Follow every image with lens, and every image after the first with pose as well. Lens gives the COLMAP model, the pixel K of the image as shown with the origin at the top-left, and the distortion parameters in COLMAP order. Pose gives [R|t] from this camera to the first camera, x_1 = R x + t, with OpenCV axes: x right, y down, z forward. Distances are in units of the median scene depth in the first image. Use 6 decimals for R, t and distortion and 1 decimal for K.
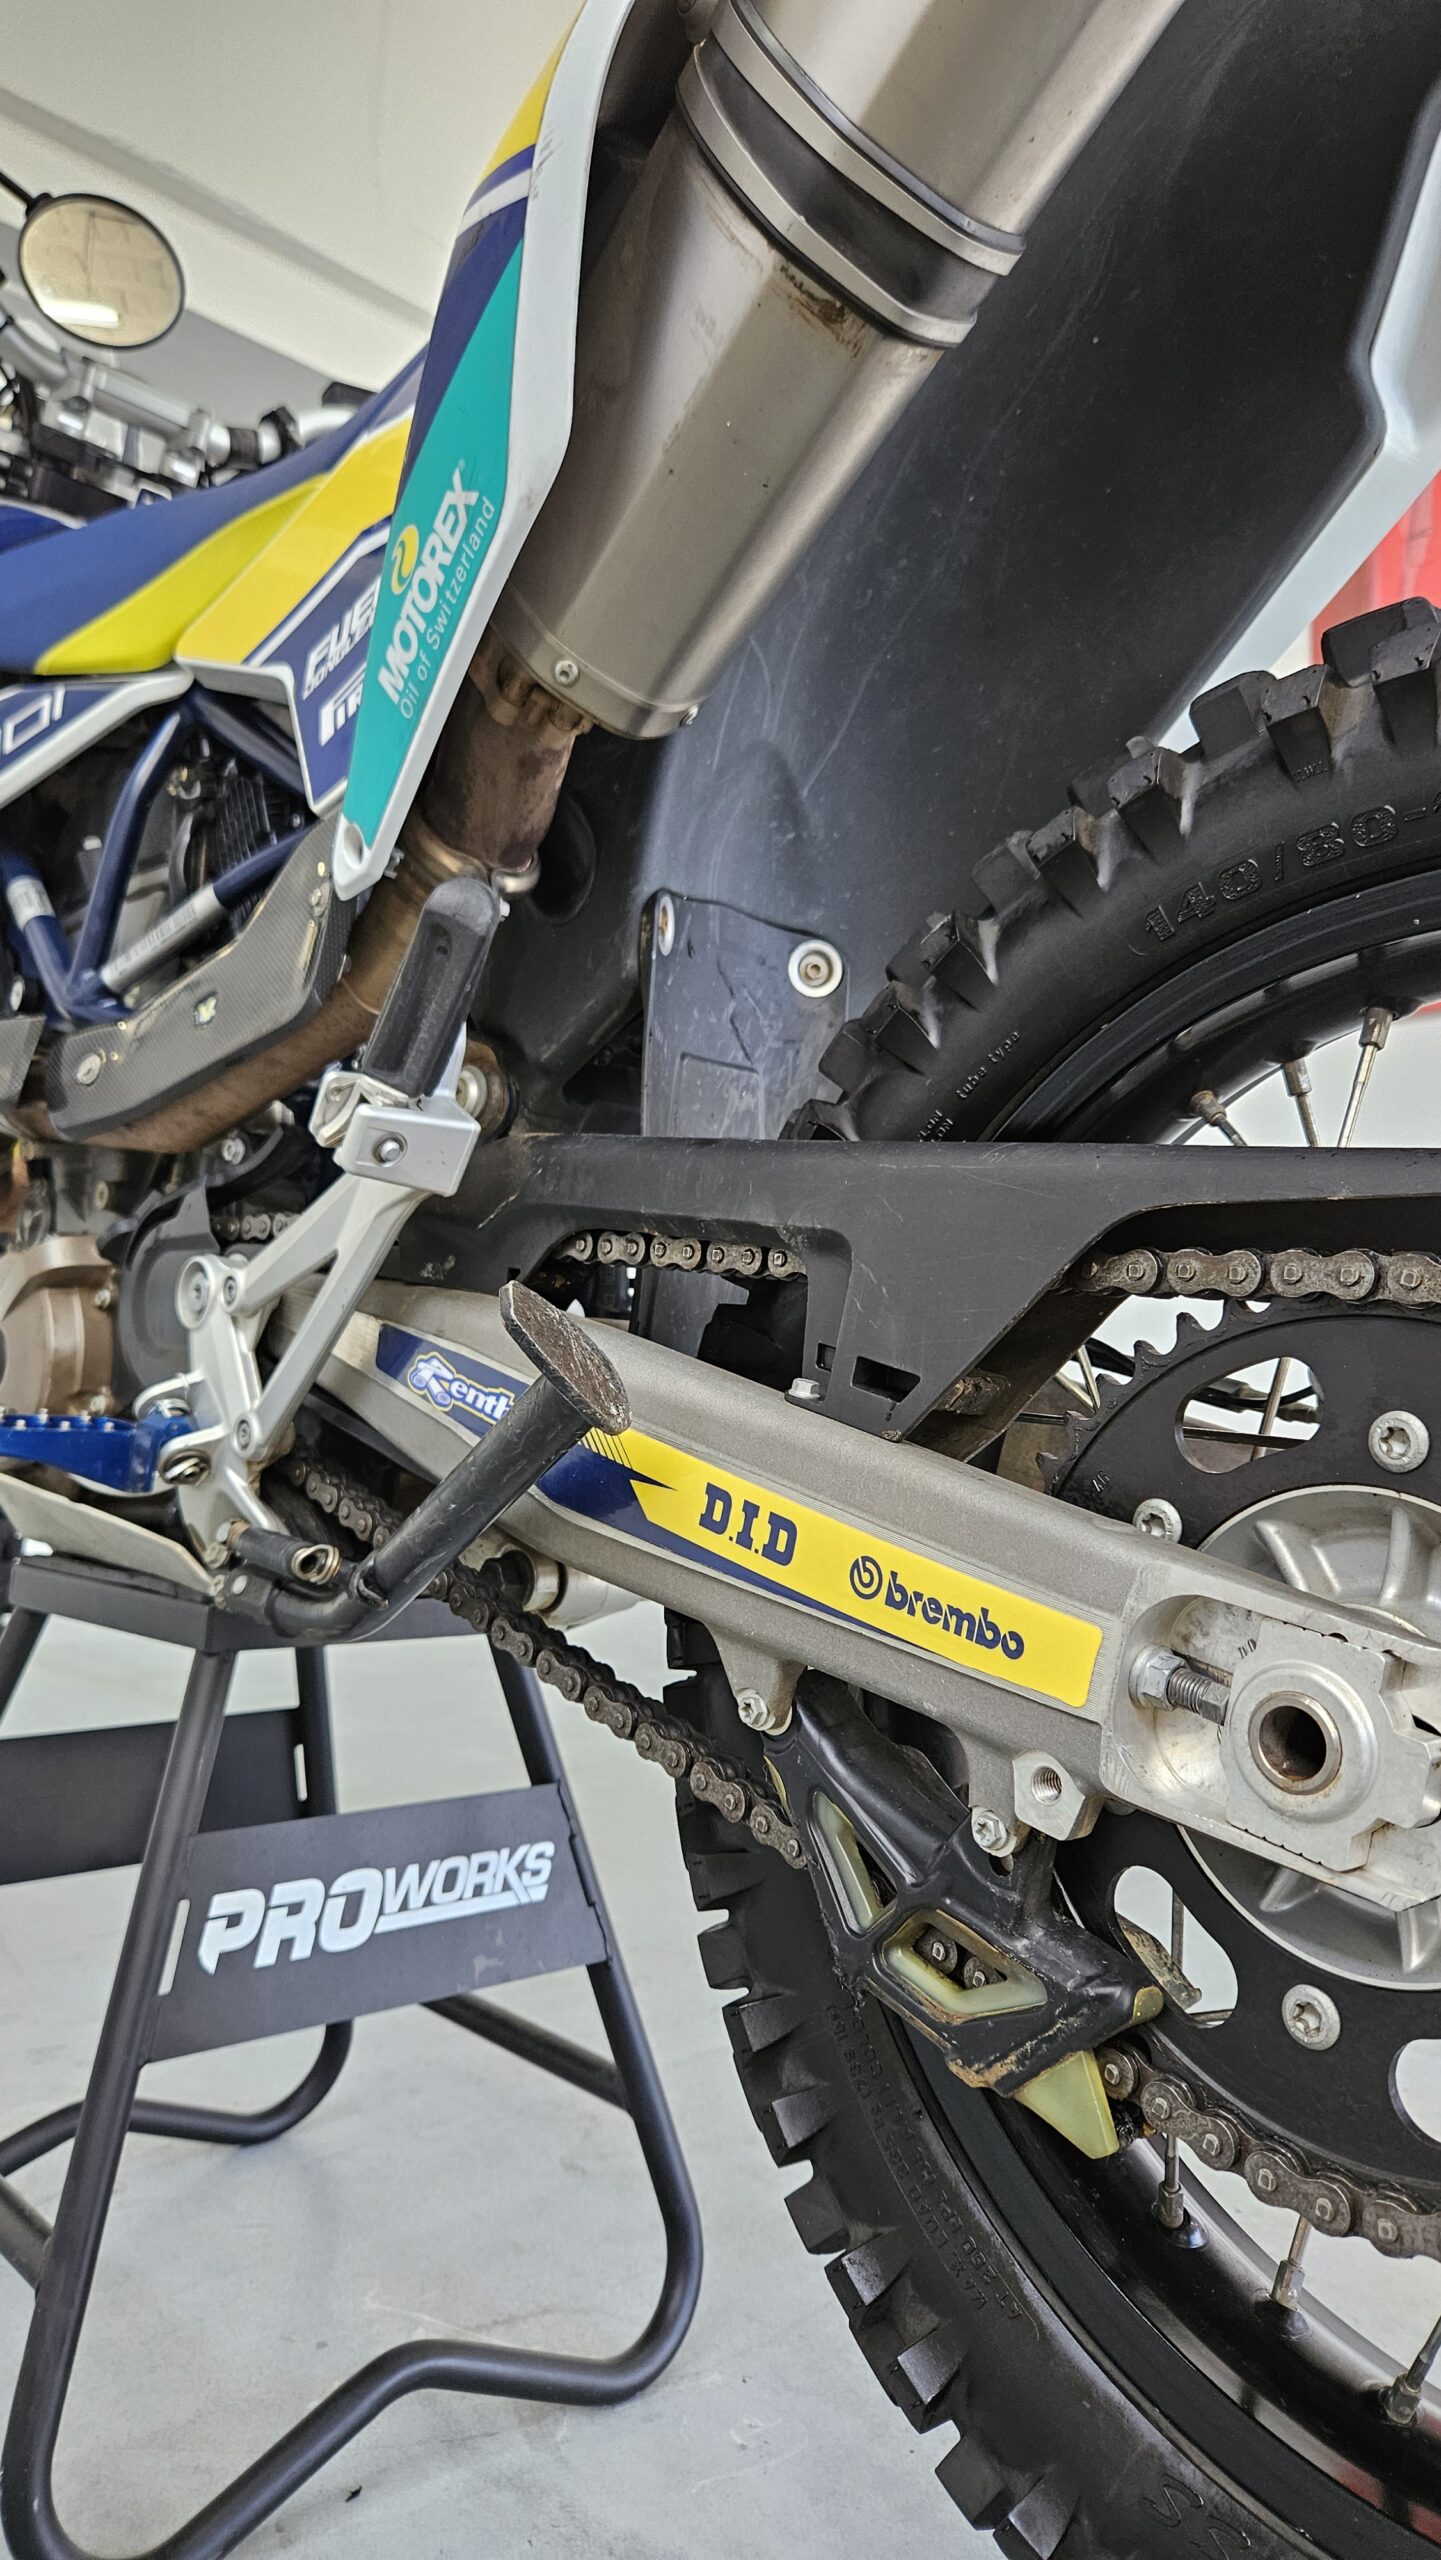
lens RADIAL K [[1743.0, 0, 720.5], [0, 1743.0, 1280.0], [0, 0, 1]] dist [-0.003741, 0.000671]
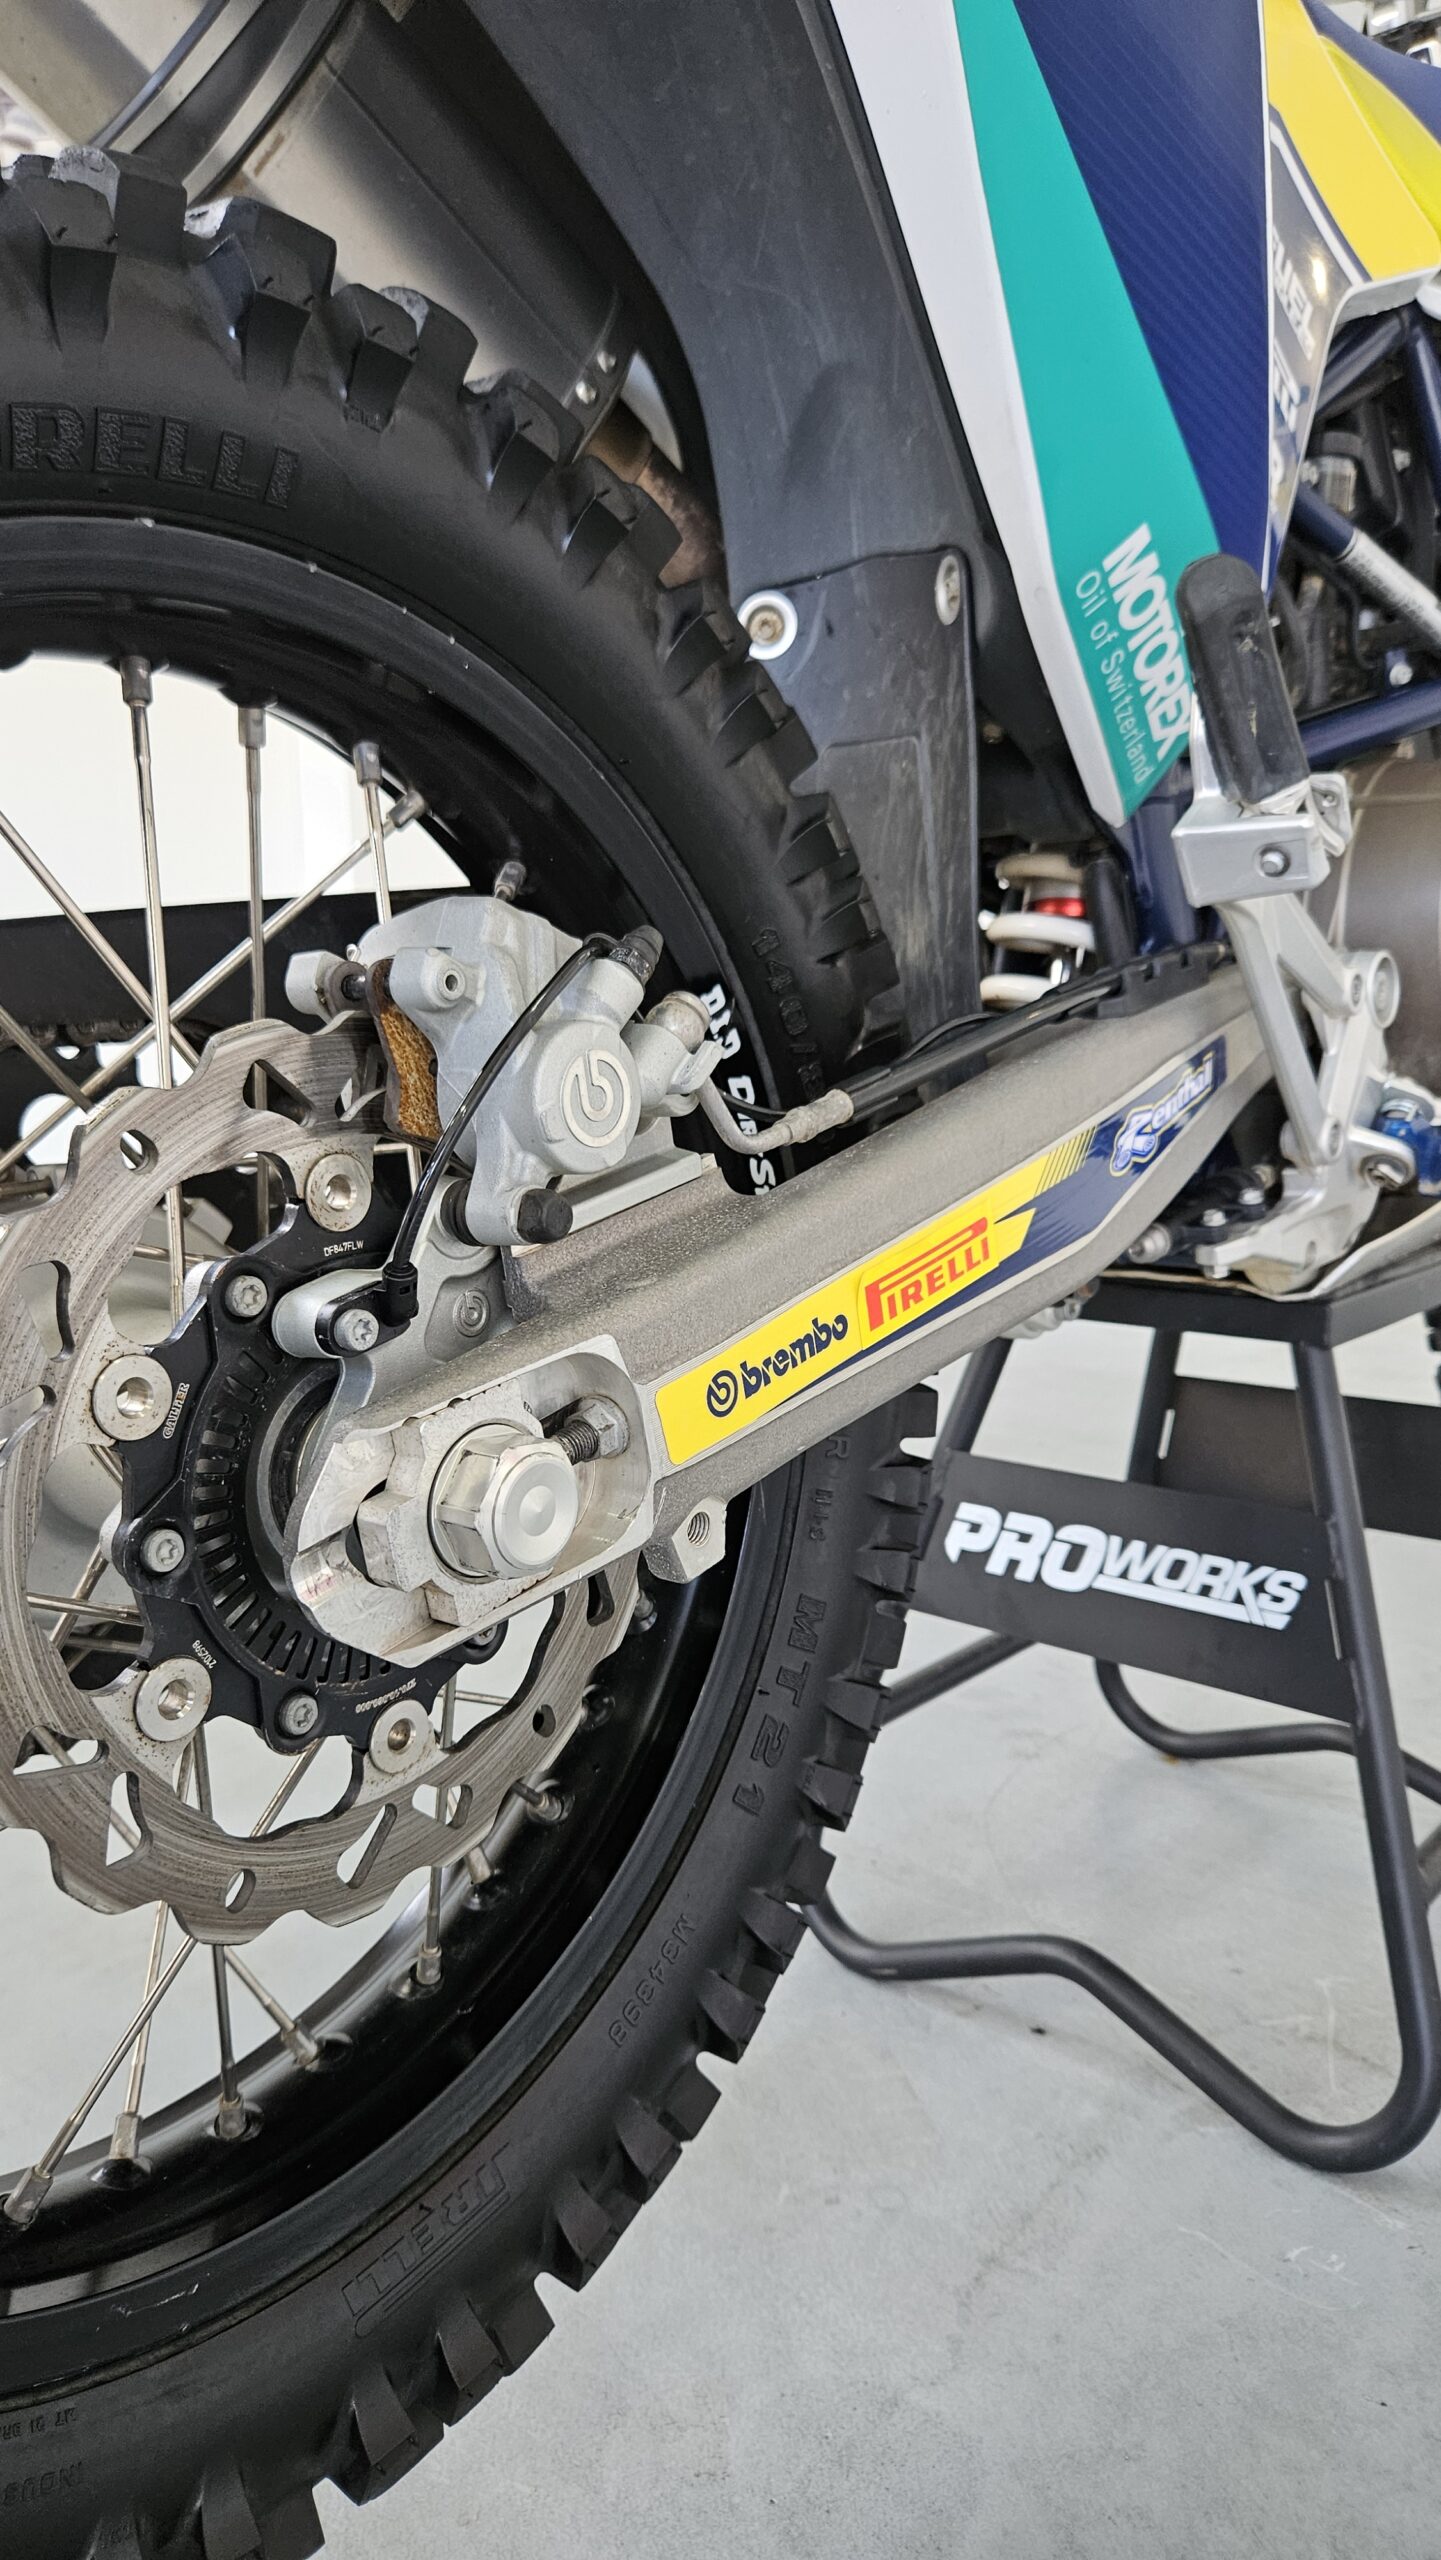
lens RADIAL K [[1727.6, 0, 695.1], [0, 1727.6, 1262.8], [0, 0, 1]] dist [0.054401, -0.056010]
pose [[0.128911, 0.100792, -0.986521, 1.148707], [0.088585, 0.989674, 0.112690, 0.042792], [0.987692, -0.101918, 0.118651, 0.907530]]
